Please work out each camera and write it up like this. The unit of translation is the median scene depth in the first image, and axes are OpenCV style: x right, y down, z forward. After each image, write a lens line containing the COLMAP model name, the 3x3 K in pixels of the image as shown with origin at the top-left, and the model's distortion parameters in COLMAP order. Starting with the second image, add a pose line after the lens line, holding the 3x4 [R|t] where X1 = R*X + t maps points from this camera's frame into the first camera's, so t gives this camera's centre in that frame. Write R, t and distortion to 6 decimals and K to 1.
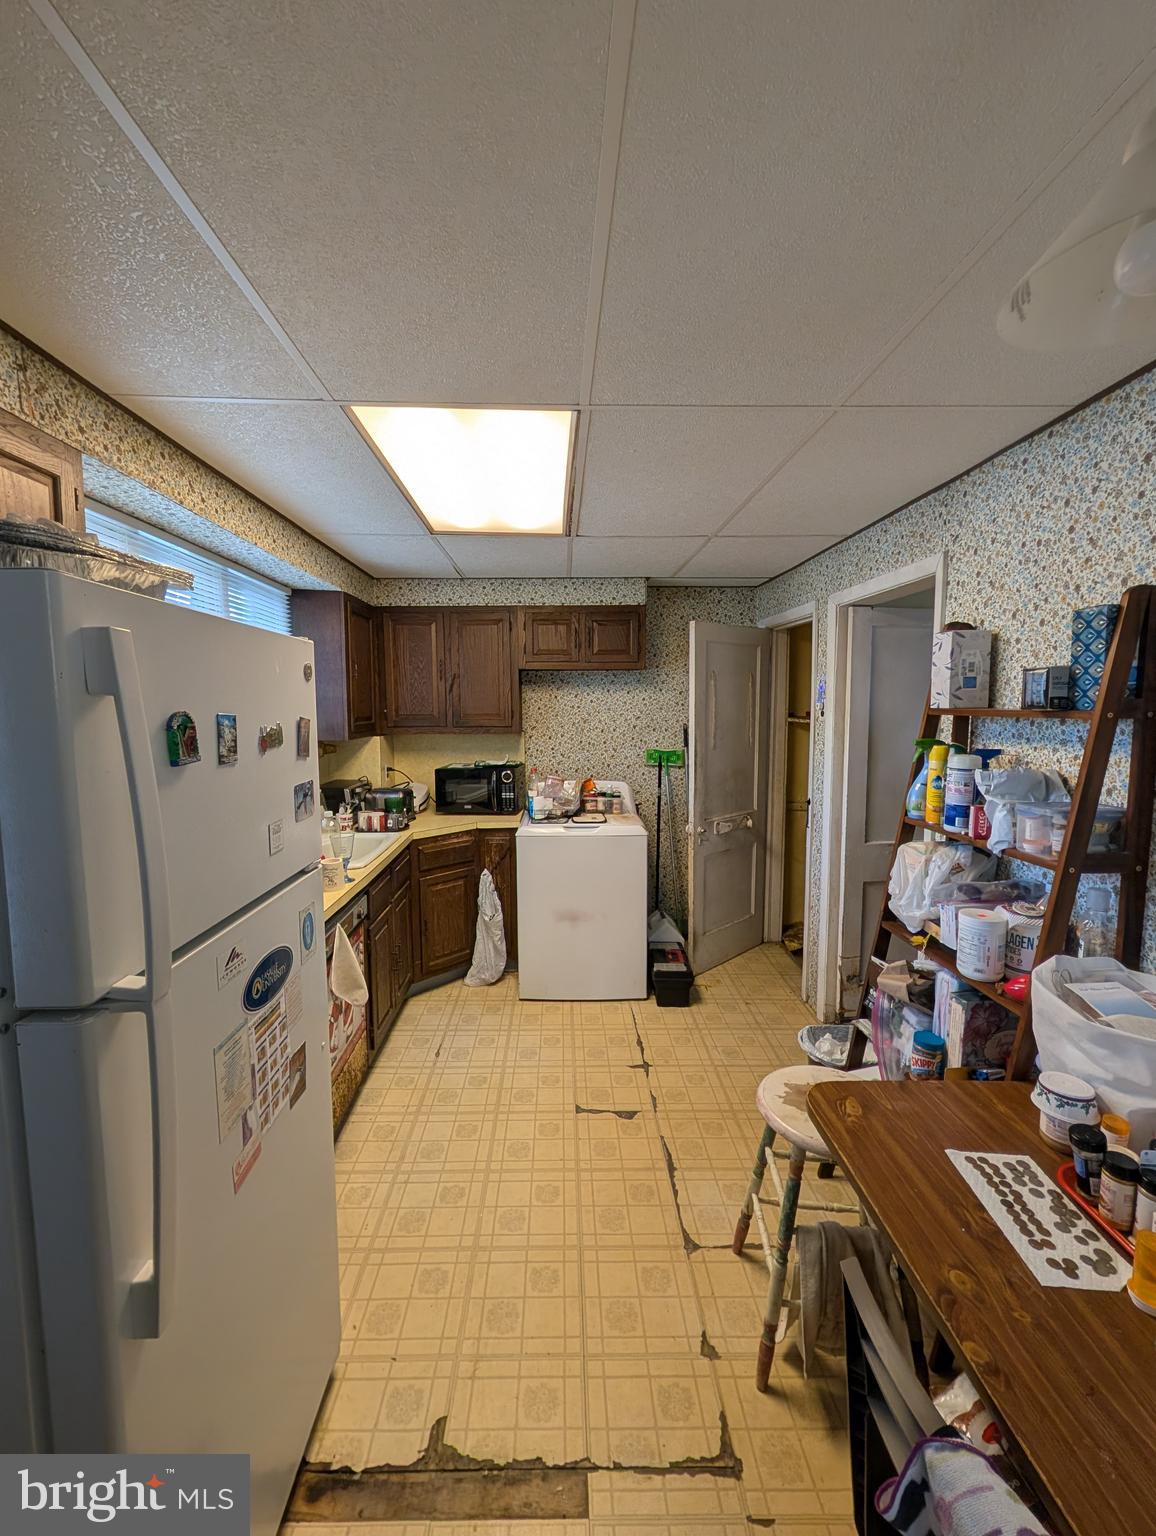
lens RADIAL K [[608.8, 0, 572.1], [0, 608.8, 762.1], [0, 0, 1]] dist [0.001545, -0.000779]
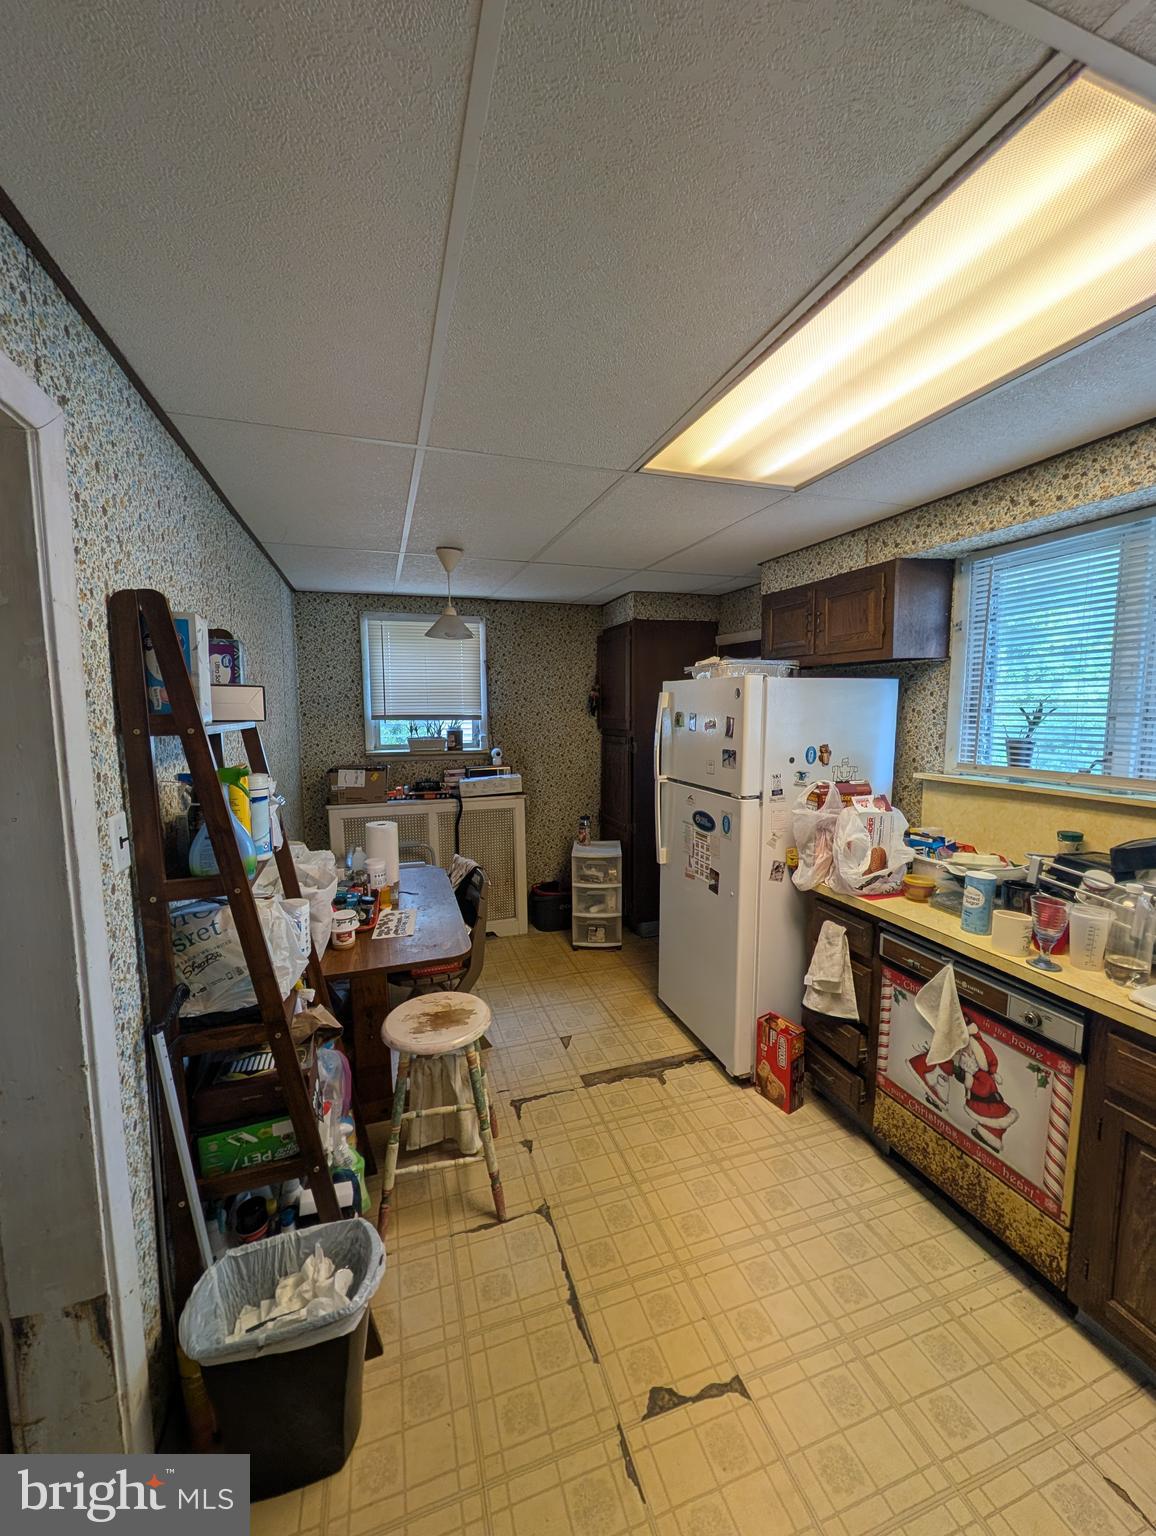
lens RADIAL K [[608.8, 0, 579.9], [0, 608.8, 768.9], [0, 0, 1]] dist [0.001545, -0.000779]
pose [[-0.953419, 0.036942, -0.299378, 0.429273], [-0.022626, 0.980918, 0.193099, -0.190175], [0.300799, 0.190878, -0.934391, 1.882444]]
